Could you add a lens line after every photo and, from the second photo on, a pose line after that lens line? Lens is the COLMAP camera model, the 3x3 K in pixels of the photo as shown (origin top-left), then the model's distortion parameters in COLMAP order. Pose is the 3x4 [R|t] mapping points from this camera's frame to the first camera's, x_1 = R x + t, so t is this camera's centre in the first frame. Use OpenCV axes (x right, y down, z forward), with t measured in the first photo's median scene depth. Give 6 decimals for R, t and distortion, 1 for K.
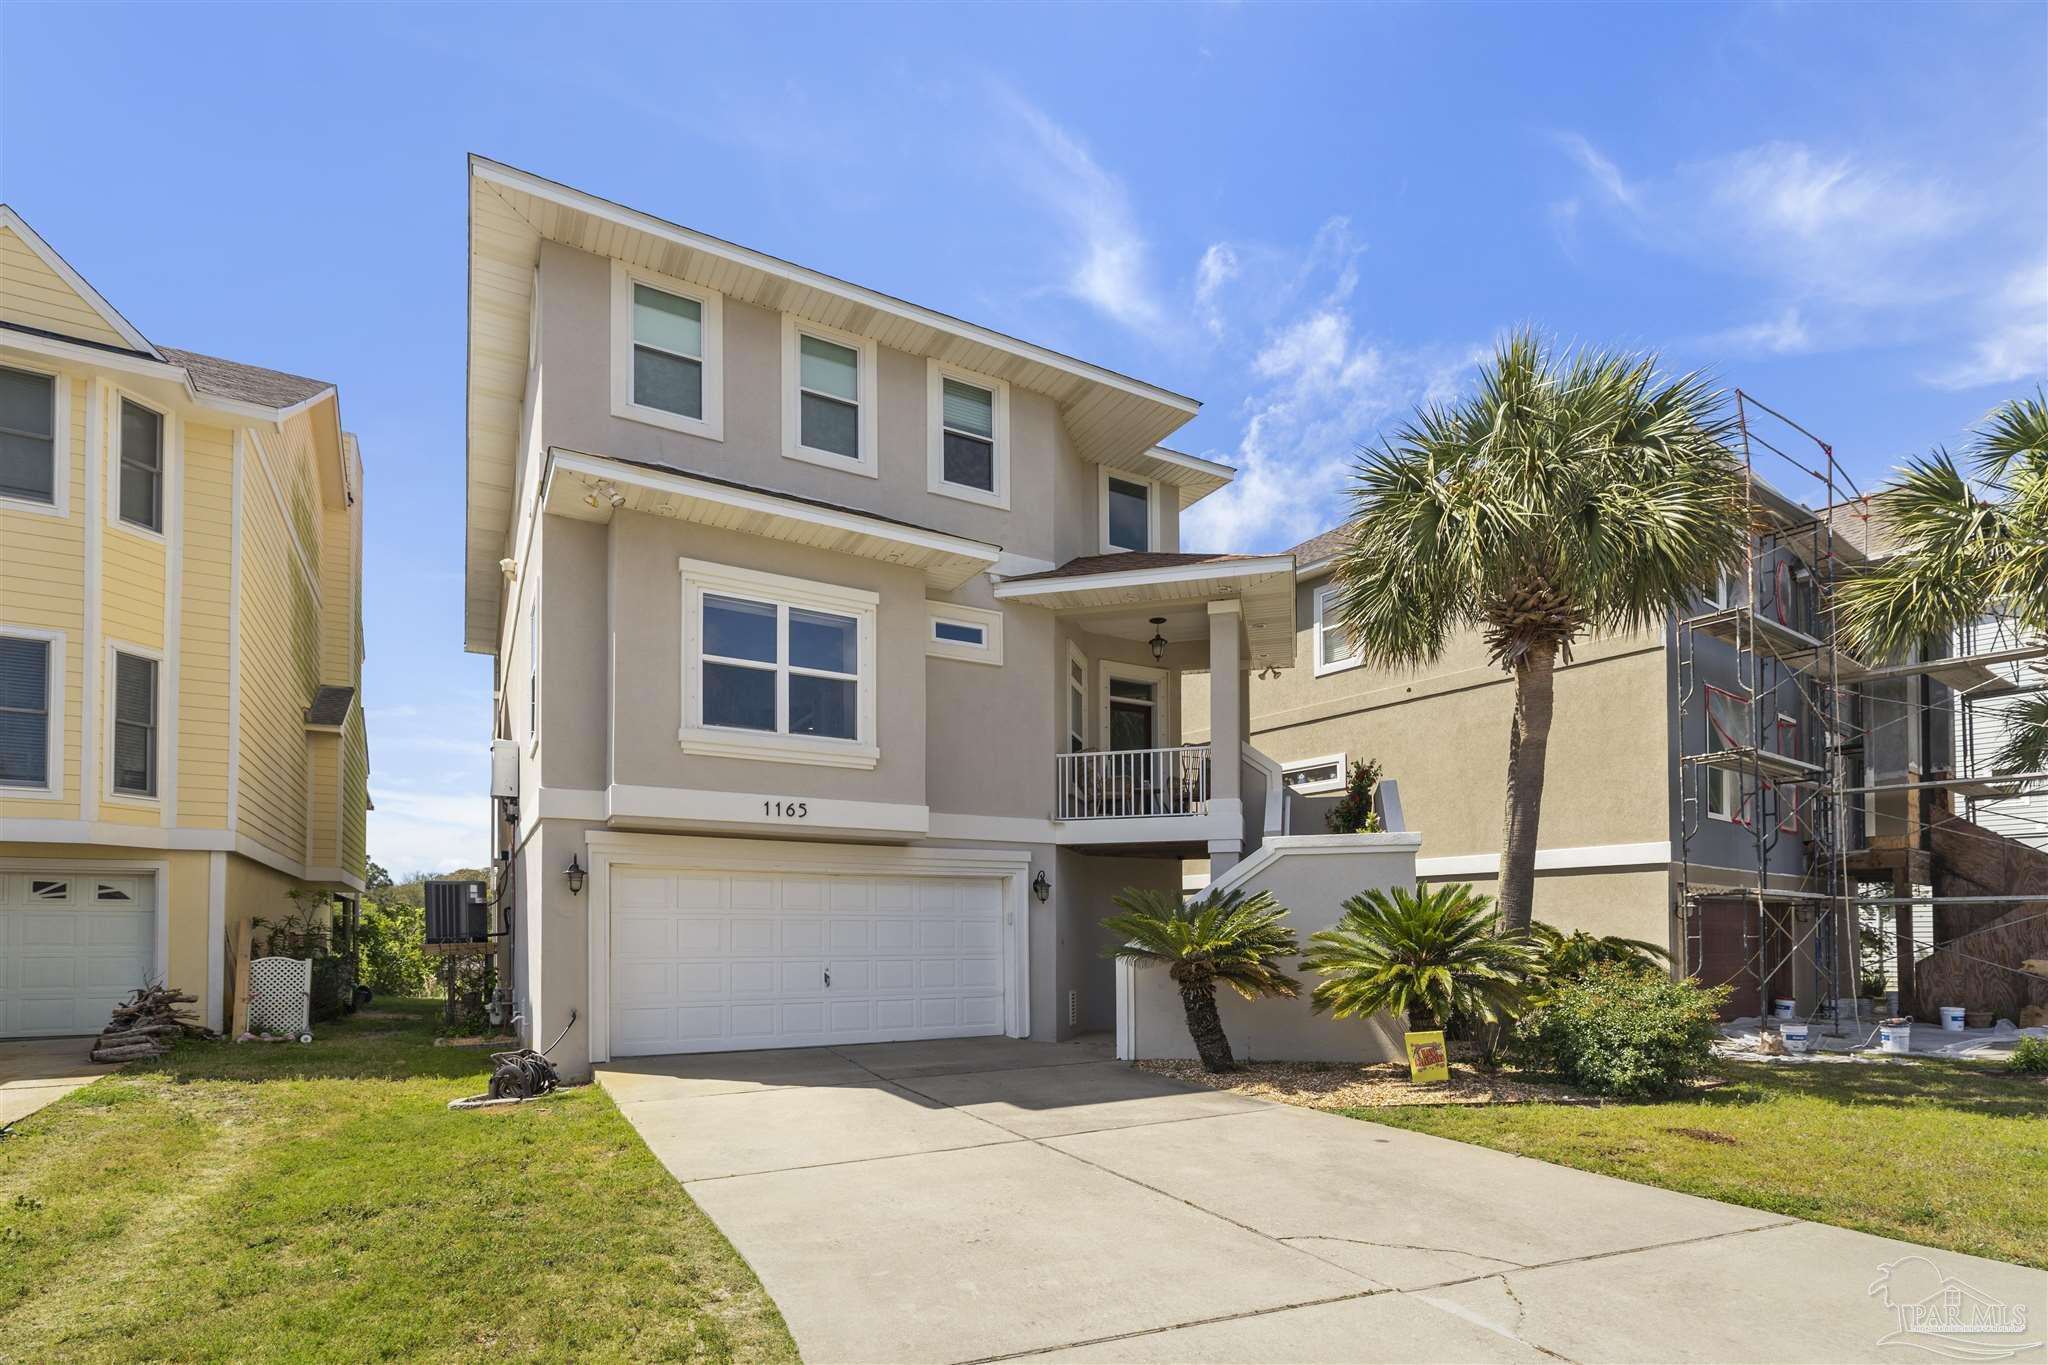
lens RADIAL K [[933.6, 0, 1029.8], [0, 933.6, 654.8], [0, 0, 1]] dist [0.004590, -0.000149]
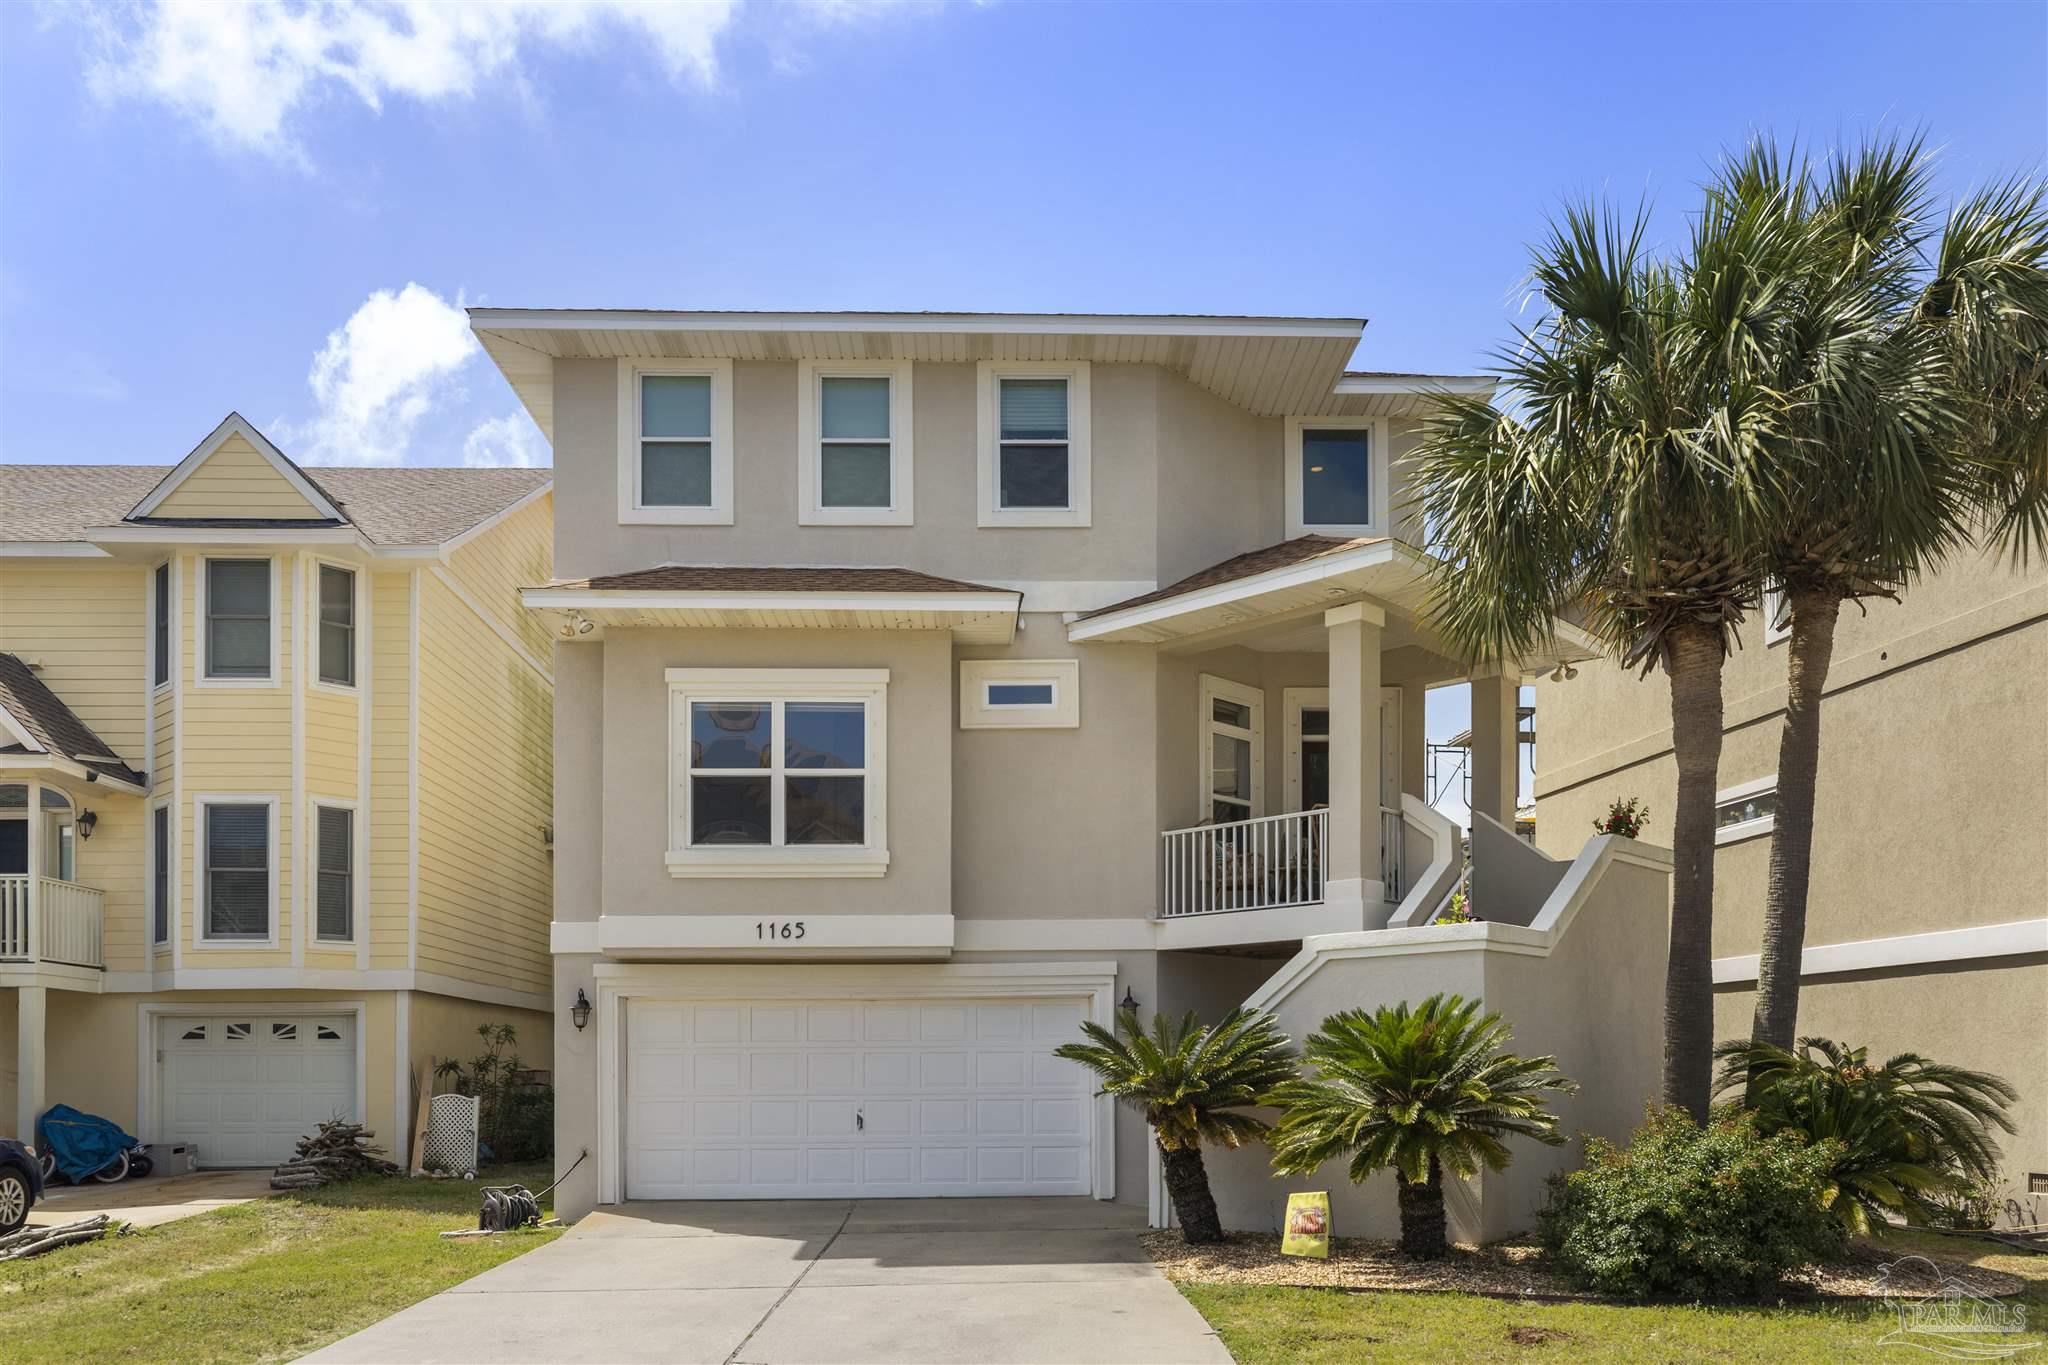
lens RADIAL K [[1379.5, 0, 1024.6], [0, 1379.5, 566.5], [0, 0, 1]] dist [-0.000118, 0.001283]
pose [[0.895410, -0.157912, -0.416299, 0.497958], [0.134747, 0.987256, -0.084665, -0.034252], [0.424364, 0.019715, 0.905277, -0.109967]]
